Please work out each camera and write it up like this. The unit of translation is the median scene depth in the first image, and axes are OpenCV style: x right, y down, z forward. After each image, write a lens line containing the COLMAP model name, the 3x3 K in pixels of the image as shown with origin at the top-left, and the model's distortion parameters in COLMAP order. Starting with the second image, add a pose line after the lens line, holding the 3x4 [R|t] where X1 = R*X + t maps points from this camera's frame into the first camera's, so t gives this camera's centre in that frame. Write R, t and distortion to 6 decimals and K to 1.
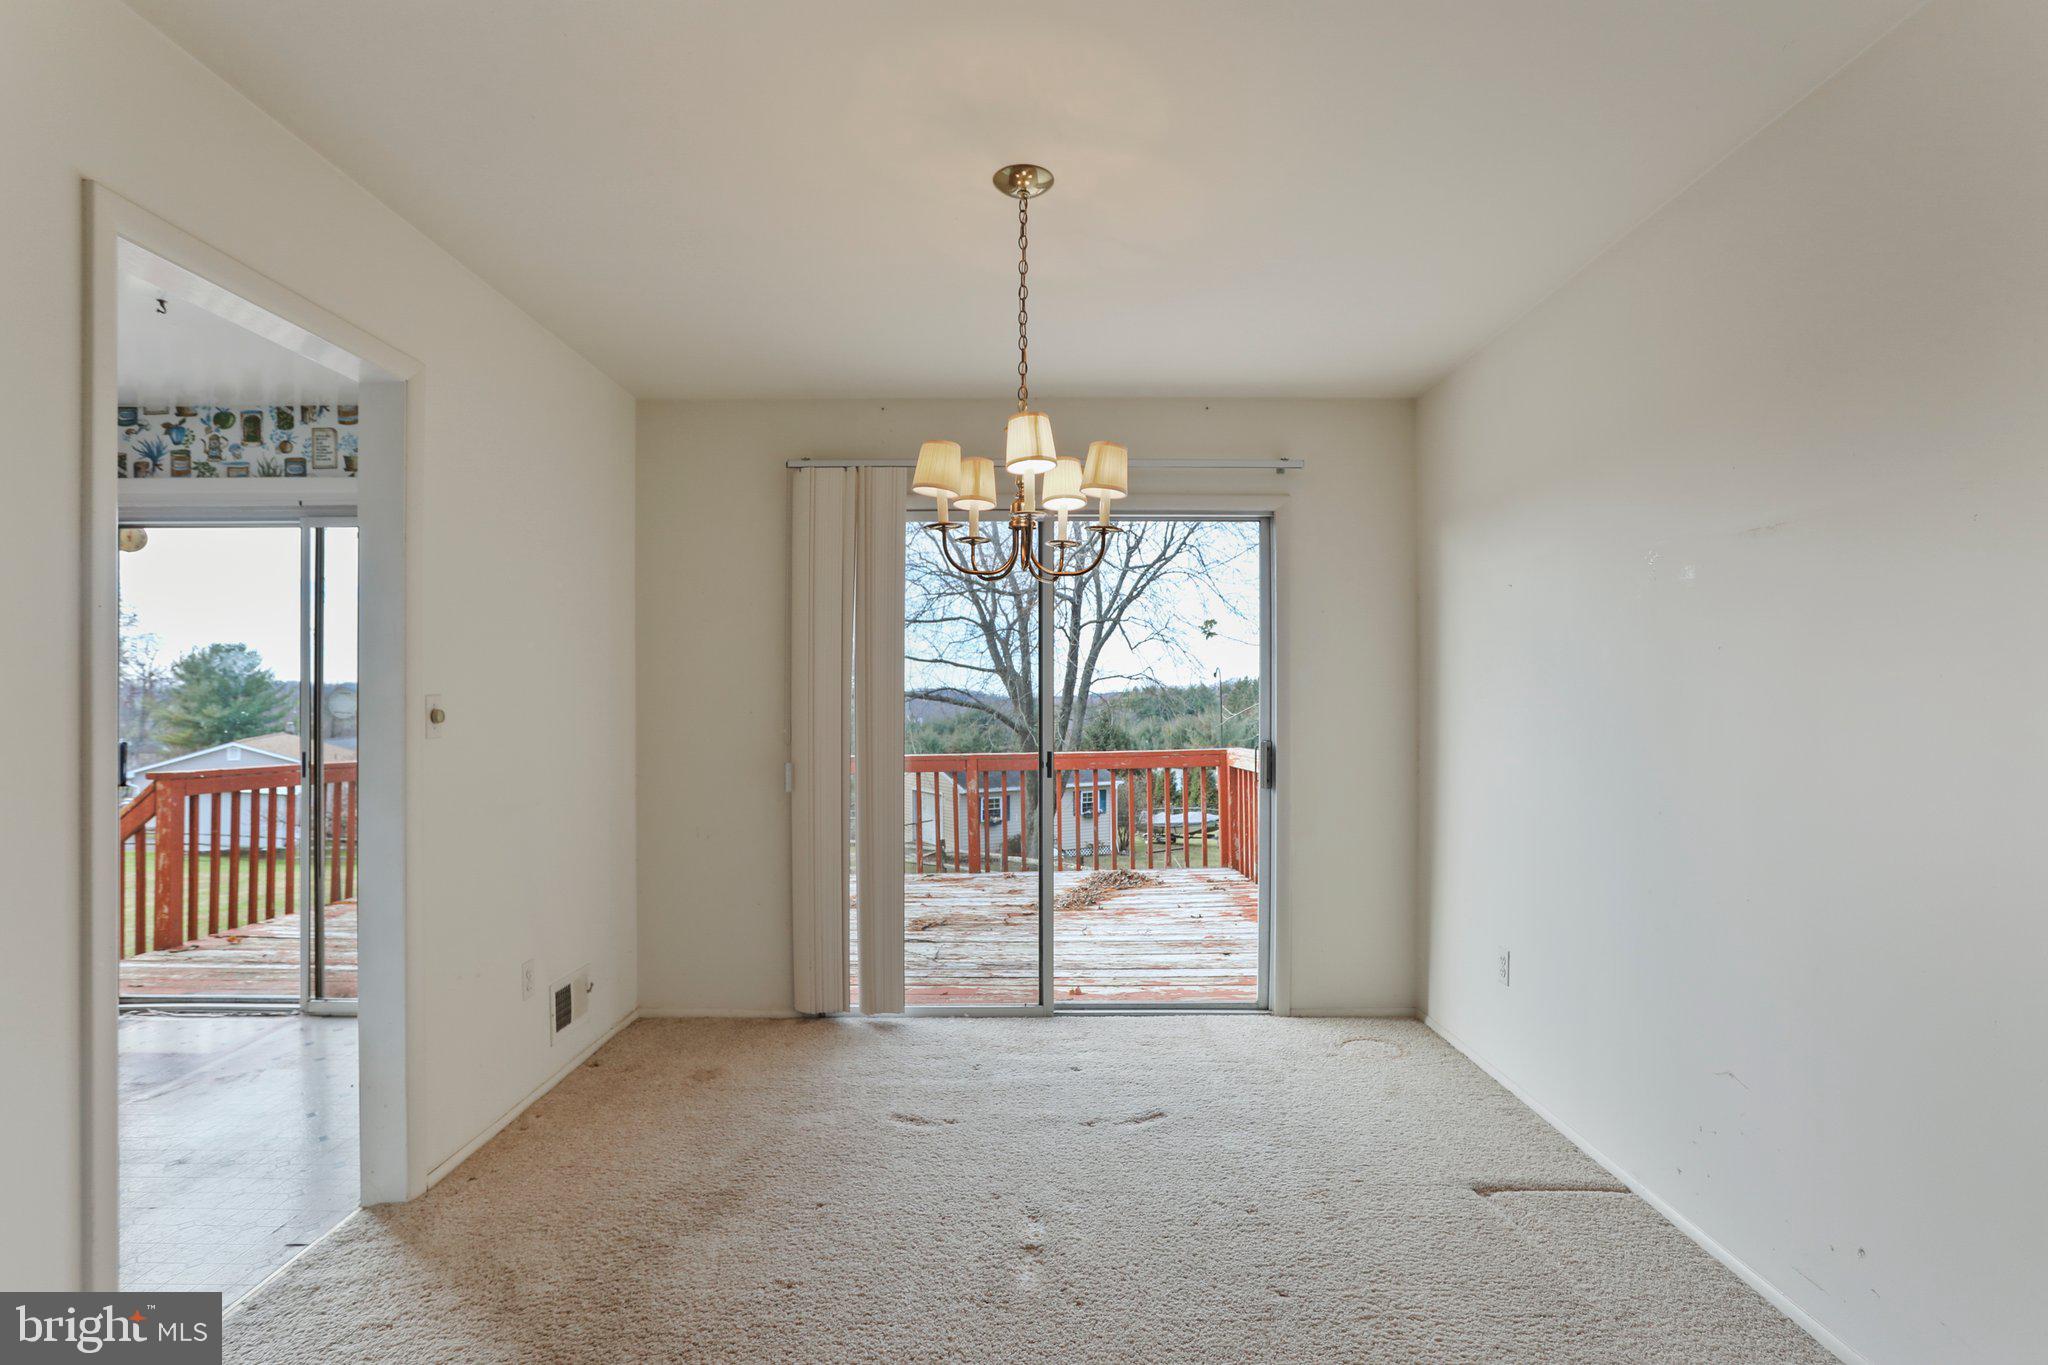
lens RADIAL K [[988.3, 0, 1026.6], [0, 988.3, 704.5], [0, 0, 1]] dist [-0.059883, 0.028032]
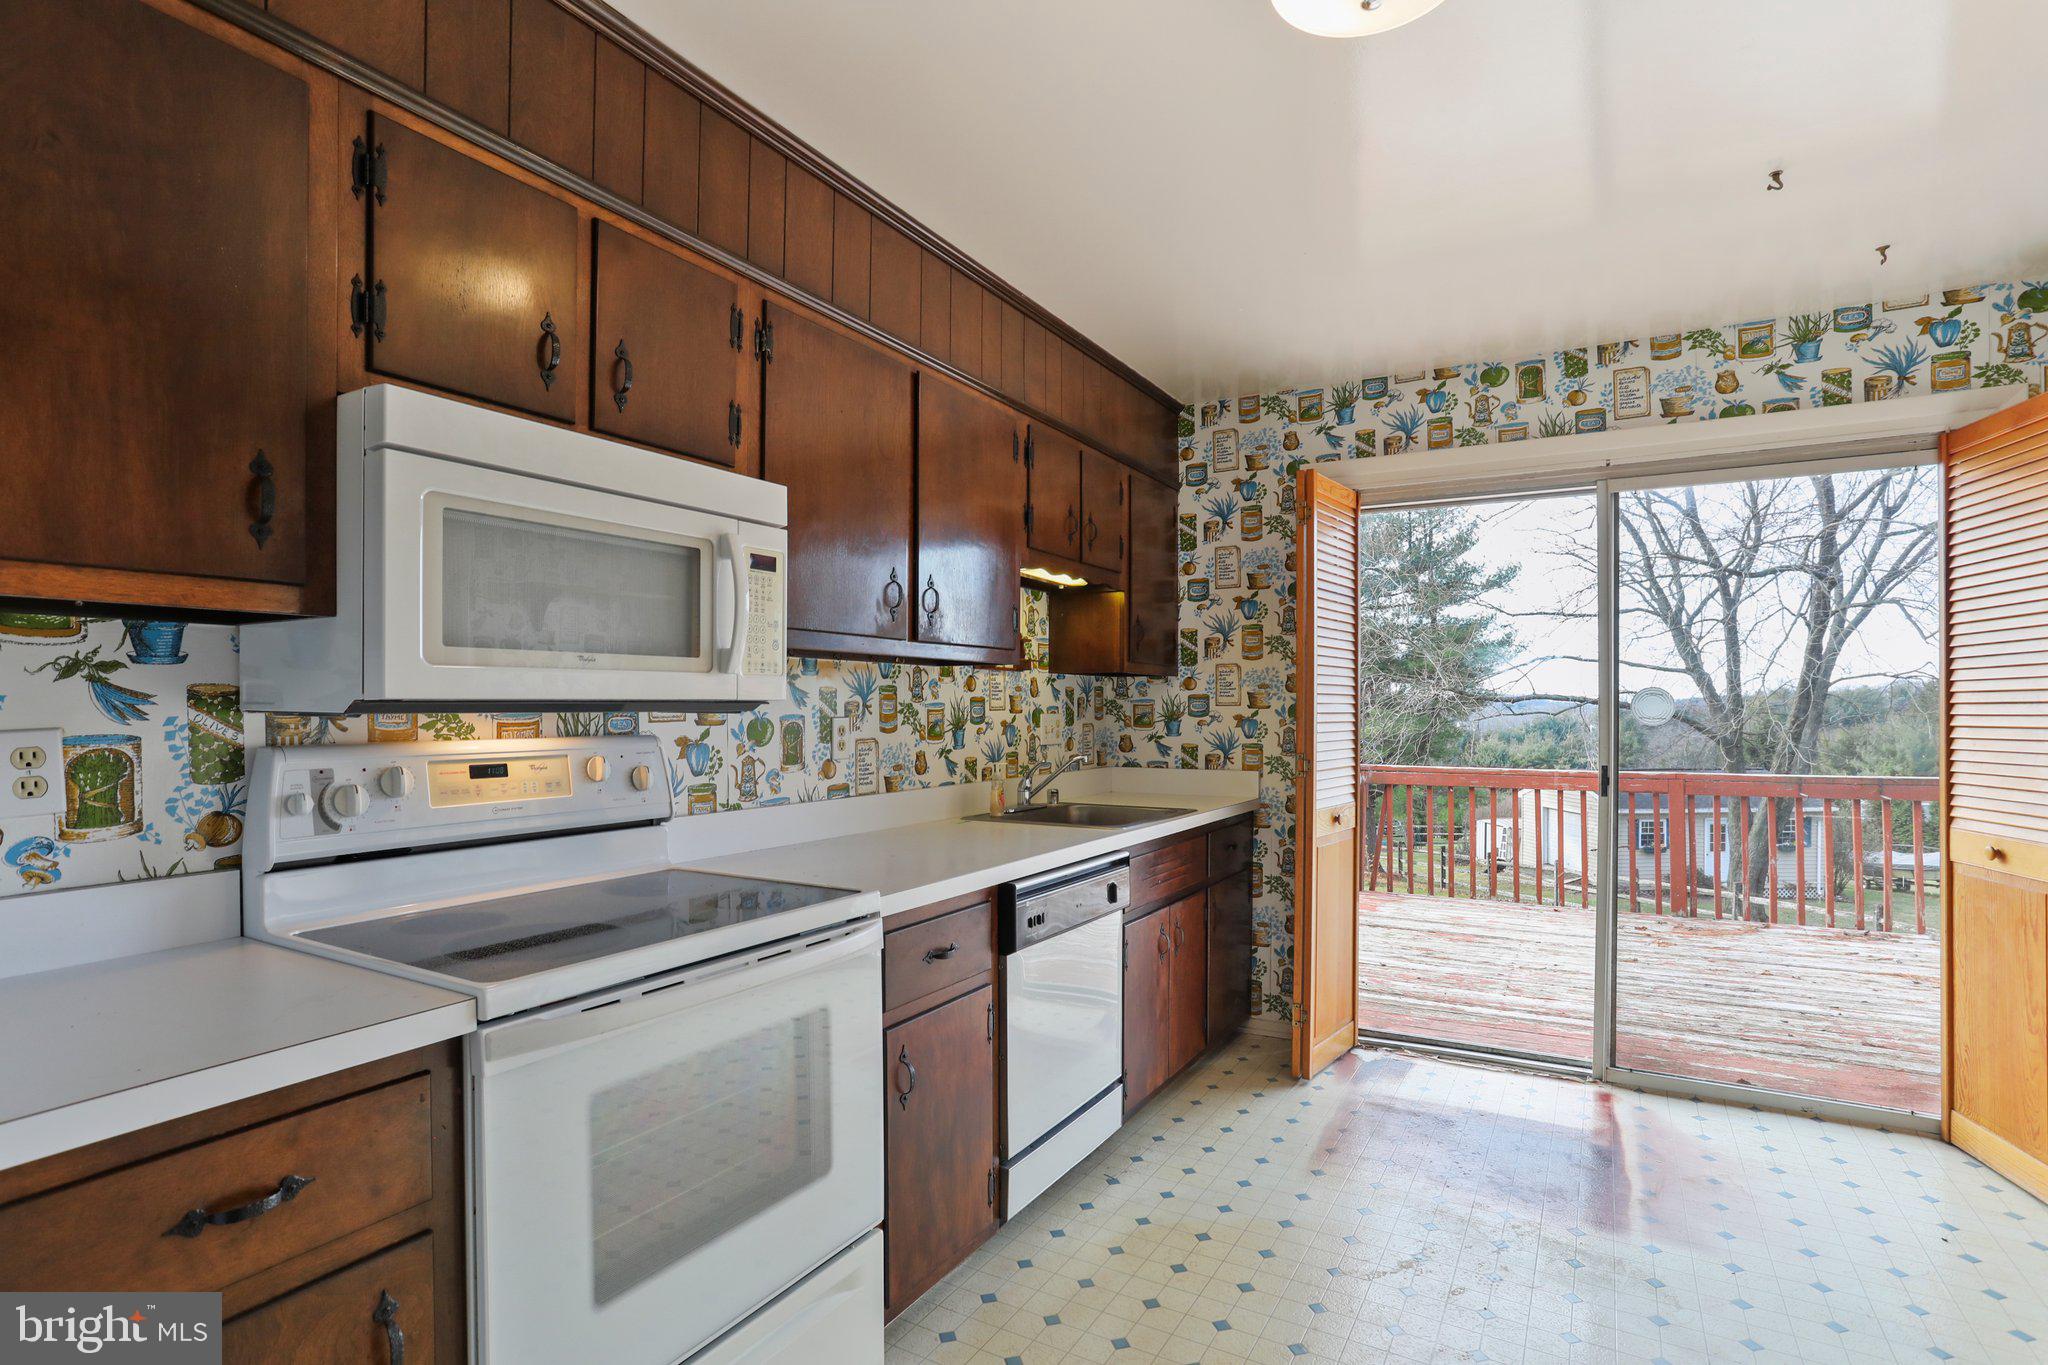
lens RADIAL K [[1004.1, 0, 1031.7], [0, 1004.1, 693.2], [0, 0, 1]] dist [-0.059959, 0.033389]
pose [[0.868995, -0.007882, -0.494759, -0.760698], [-0.000773, 0.999850, -0.017286, 0.000878], [0.494821, 0.015404, 0.868859, 0.035804]]
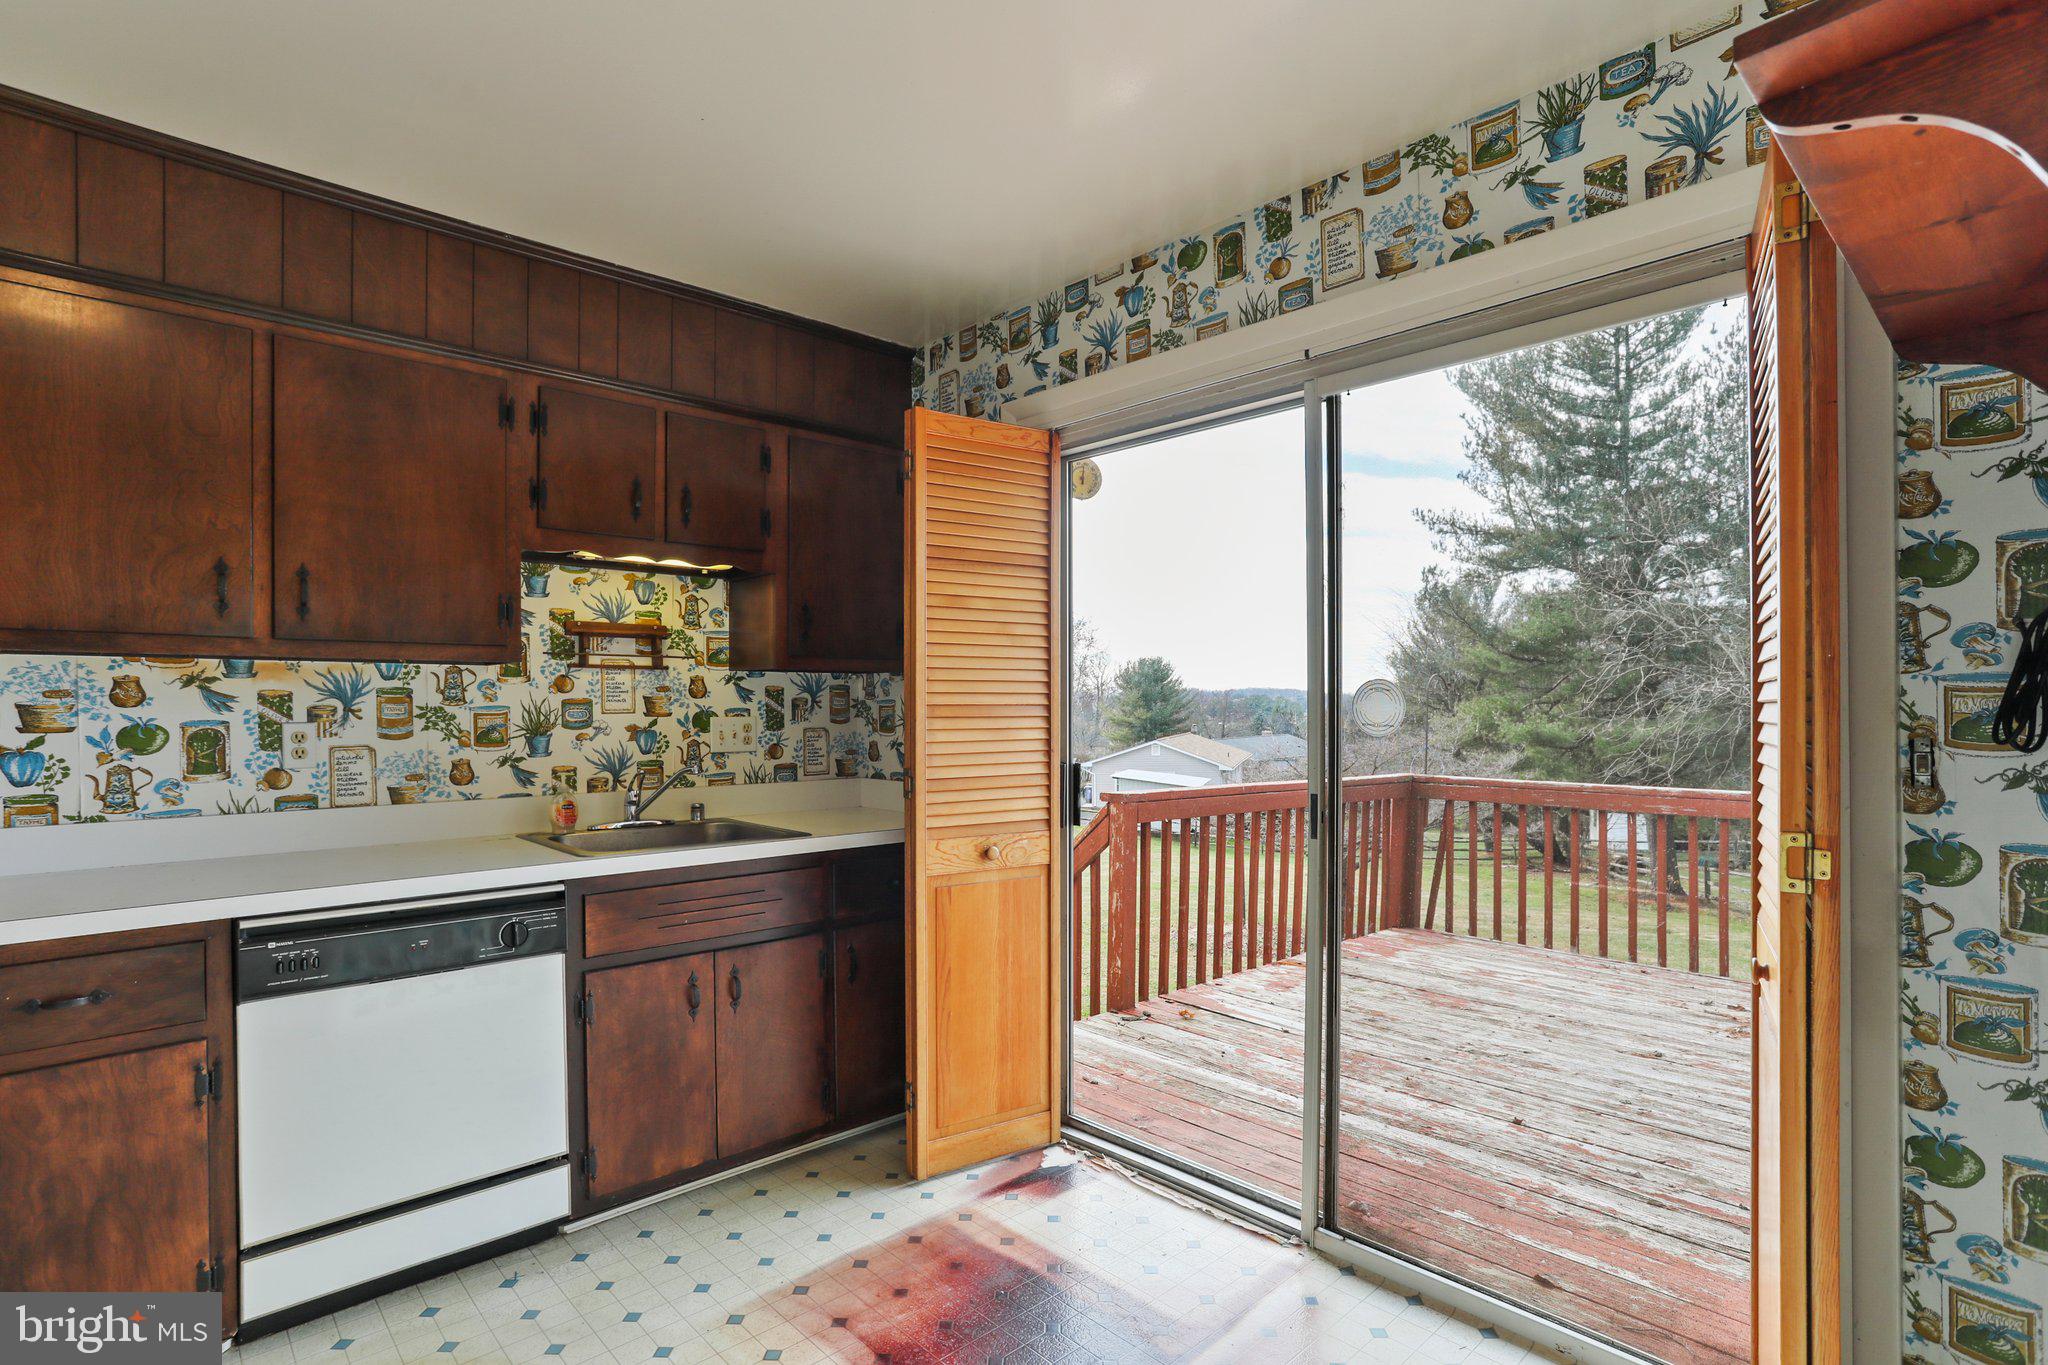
lens RADIAL K [[1004.1, 0, 1031.7], [0, 1004.1, 693.2], [0, 0, 1]] dist [-0.059959, 0.033389]
pose [[0.689154, -0.012558, -0.724506, -0.443512], [0.002340, 0.999883, -0.015104, -0.002609], [0.724611, 0.008714, 0.689103, 0.480955]]
